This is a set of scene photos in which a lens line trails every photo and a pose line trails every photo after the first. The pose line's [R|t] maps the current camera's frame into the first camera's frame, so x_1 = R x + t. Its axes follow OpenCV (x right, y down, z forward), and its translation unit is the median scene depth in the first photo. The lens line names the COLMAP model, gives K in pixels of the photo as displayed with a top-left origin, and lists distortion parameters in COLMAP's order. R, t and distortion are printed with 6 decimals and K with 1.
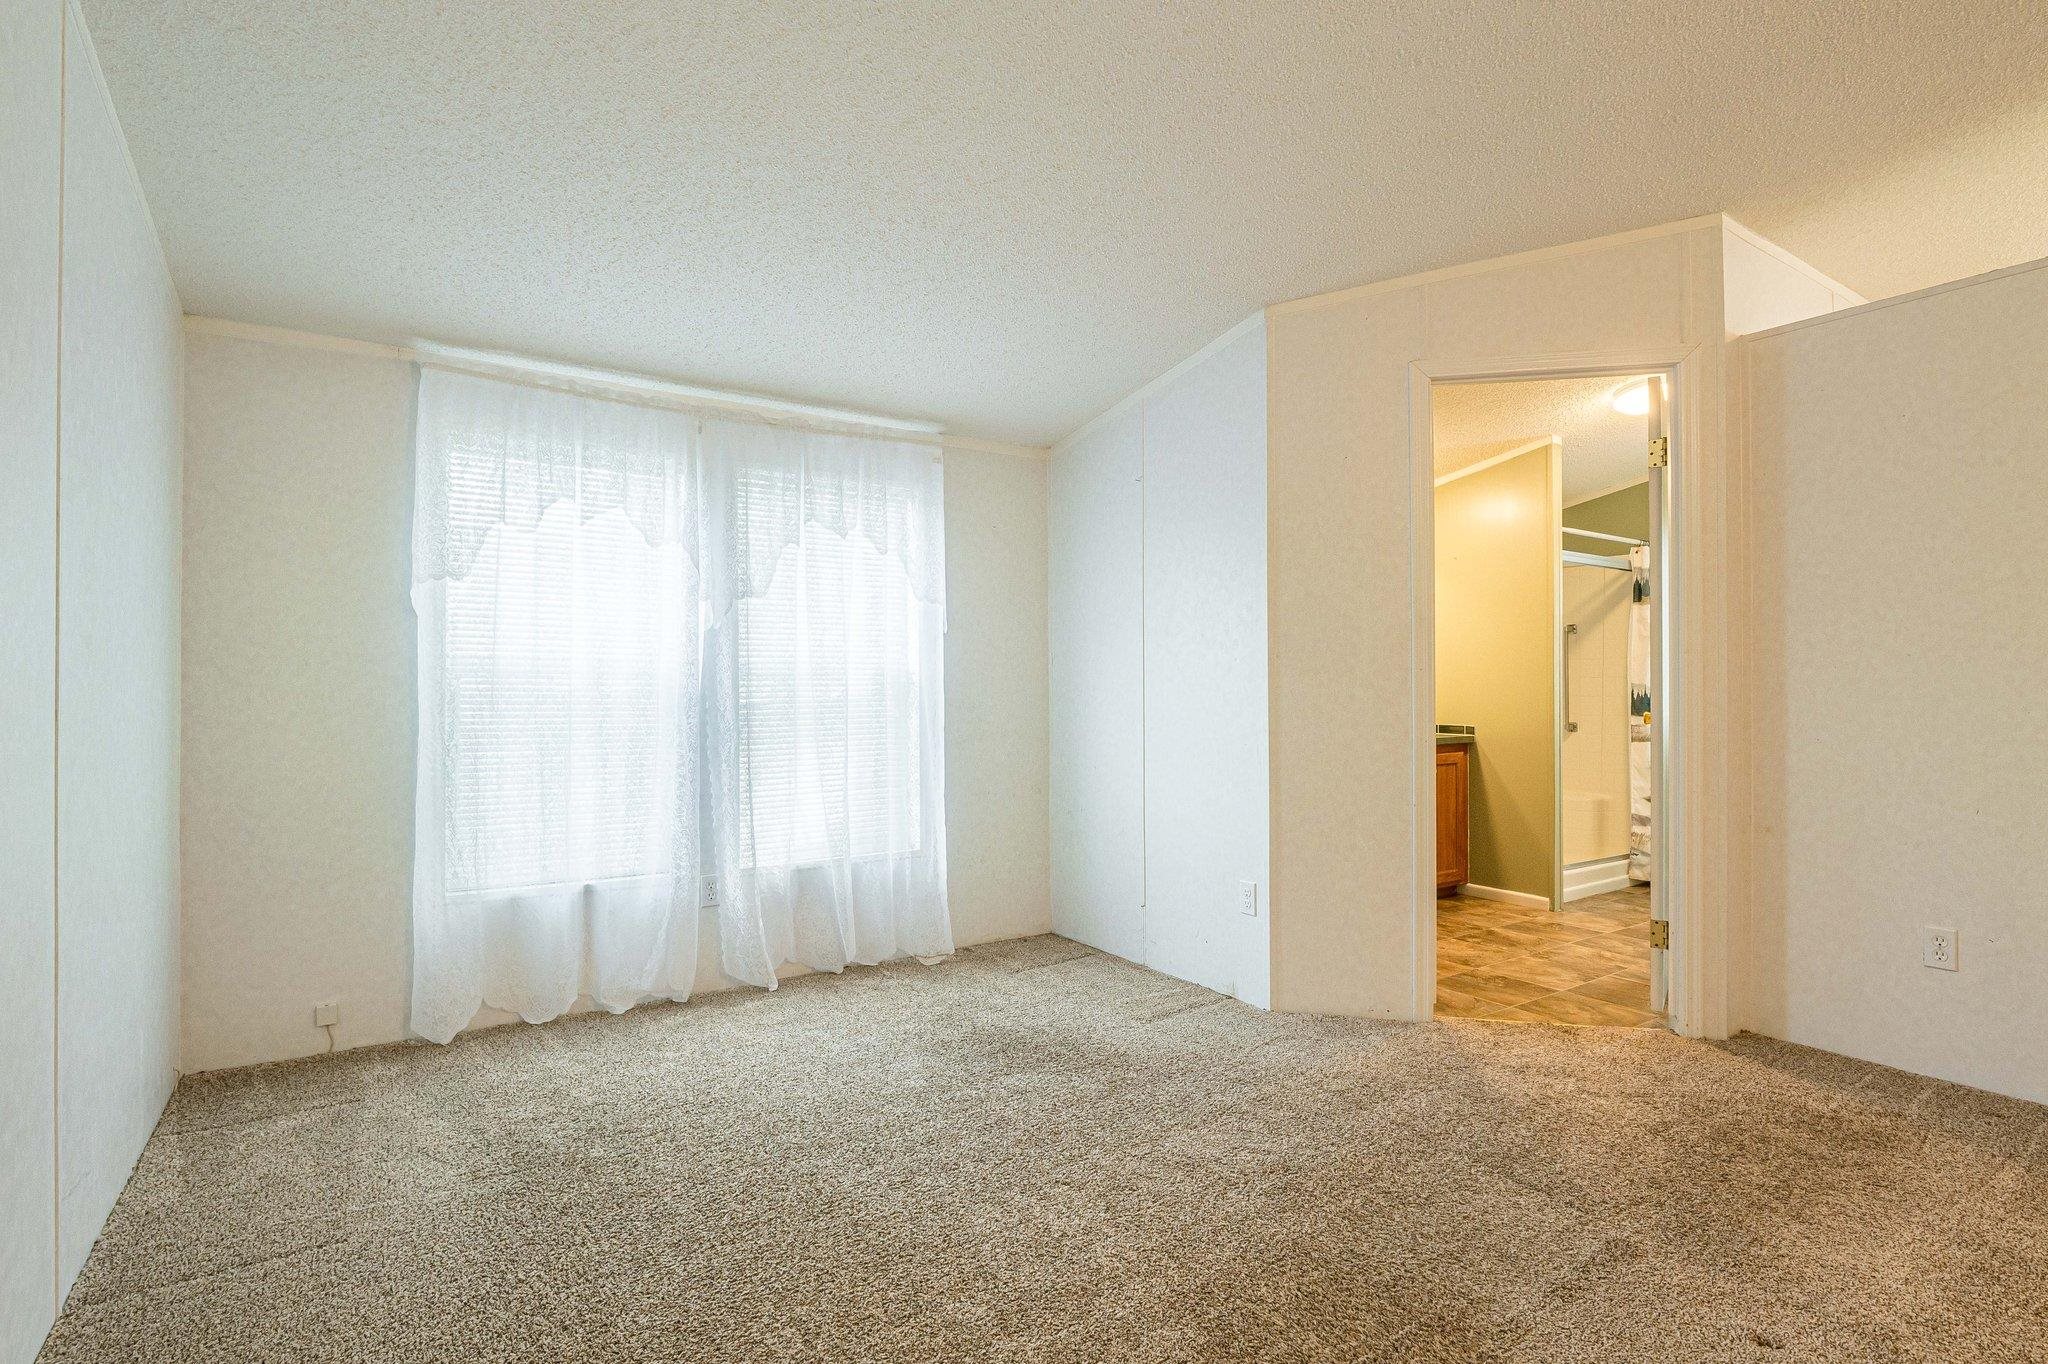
lens RADIAL K [[987.7, 0, 1013.1], [0, 987.7, 667.3], [0, 0, 1]] dist [-0.012479, -0.003997]
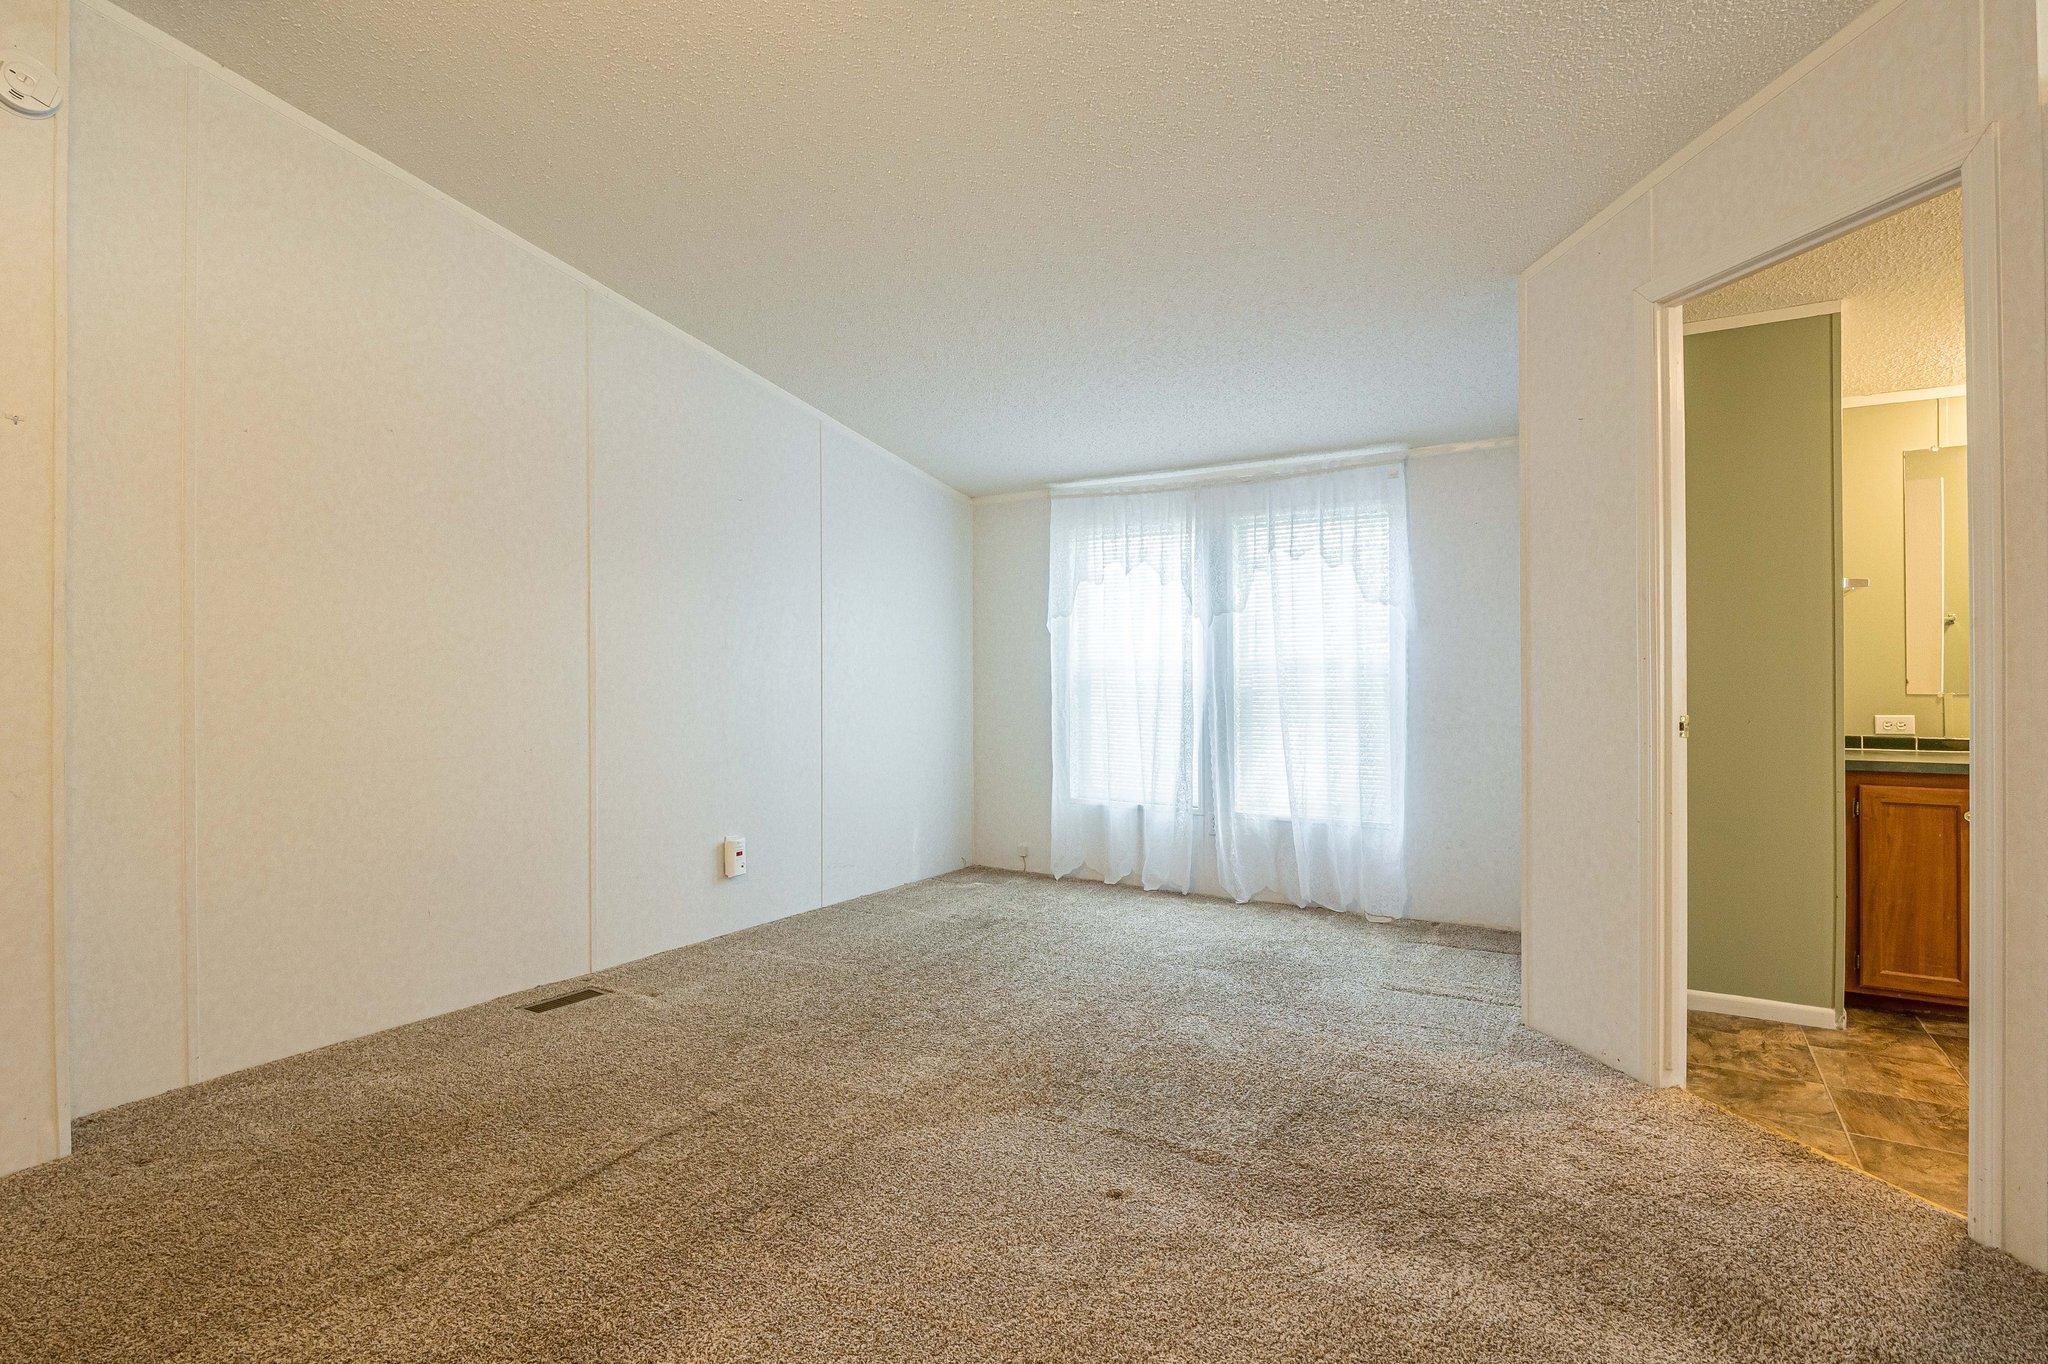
lens RADIAL K [[987.7, 0, 1007.7], [0, 987.7, 674.6], [0, 0, 1]] dist [-0.012479, -0.003997]
pose [[0.414744, -0.002256, -0.909935, 0.892557], [0.015620, 0.999867, 0.004640, 0.002681], [0.909804, -0.016137, 0.414725, 0.163438]]
